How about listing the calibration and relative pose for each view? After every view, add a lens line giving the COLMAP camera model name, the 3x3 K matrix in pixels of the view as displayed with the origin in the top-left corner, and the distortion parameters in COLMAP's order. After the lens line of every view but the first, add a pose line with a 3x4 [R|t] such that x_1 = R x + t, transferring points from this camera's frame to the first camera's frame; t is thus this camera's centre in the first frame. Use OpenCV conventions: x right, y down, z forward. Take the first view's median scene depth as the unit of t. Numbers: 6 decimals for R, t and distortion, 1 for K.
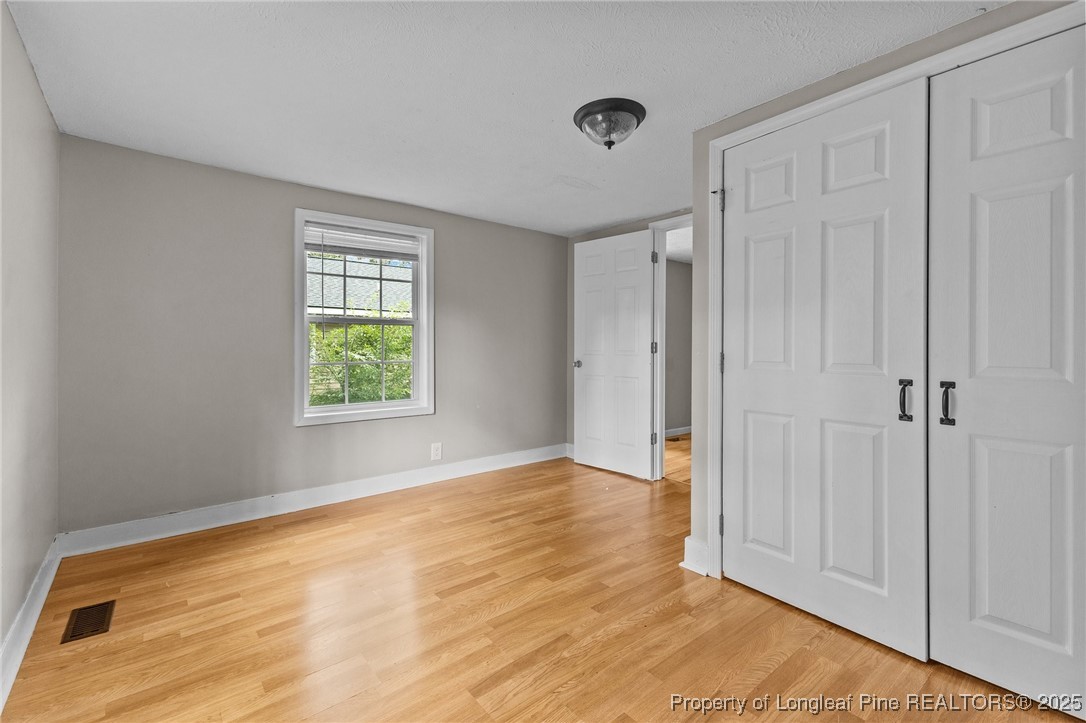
lens RADIAL K [[468.5, 0, 548.1], [0, 468.5, 352.2], [0, 0, 1]] dist [0.001705, 0.000045]
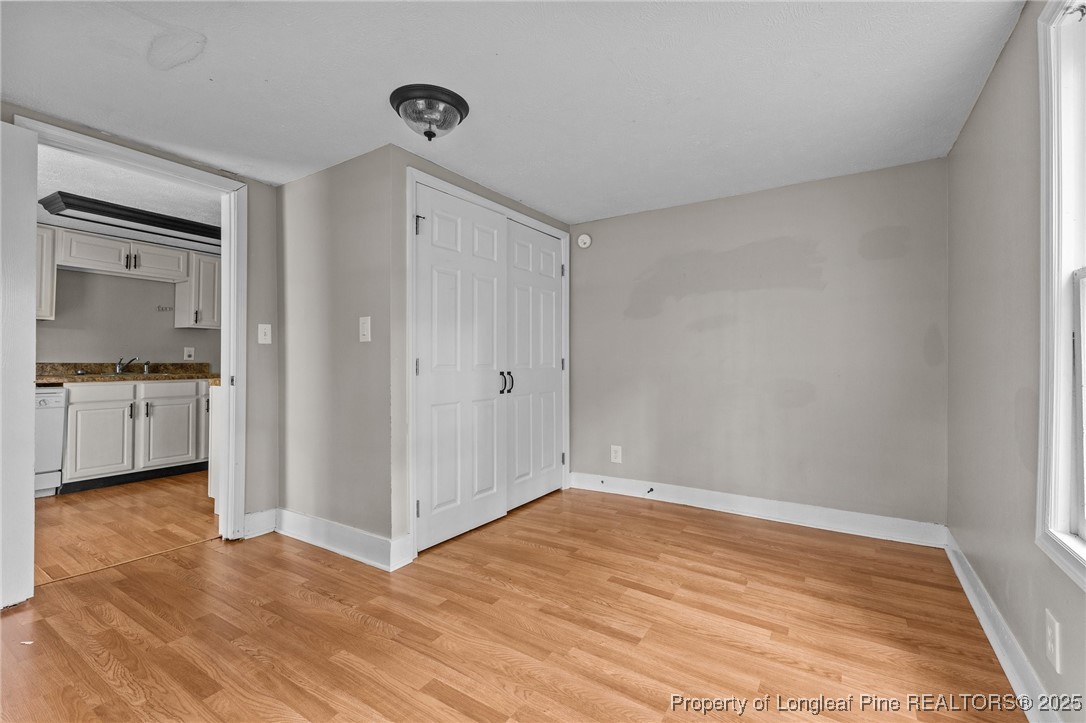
lens RADIAL K [[467.5, 0, 544.9], [0, 467.5, 362.3], [0, 0, 1]] dist [0.003972, 0.000139]
pose [[-0.289459, -0.017862, 0.957024, -0.906454], [0.003964, 0.999795, 0.019859, -0.012109], [-0.957182, 0.009542, -0.289329, 1.155328]]
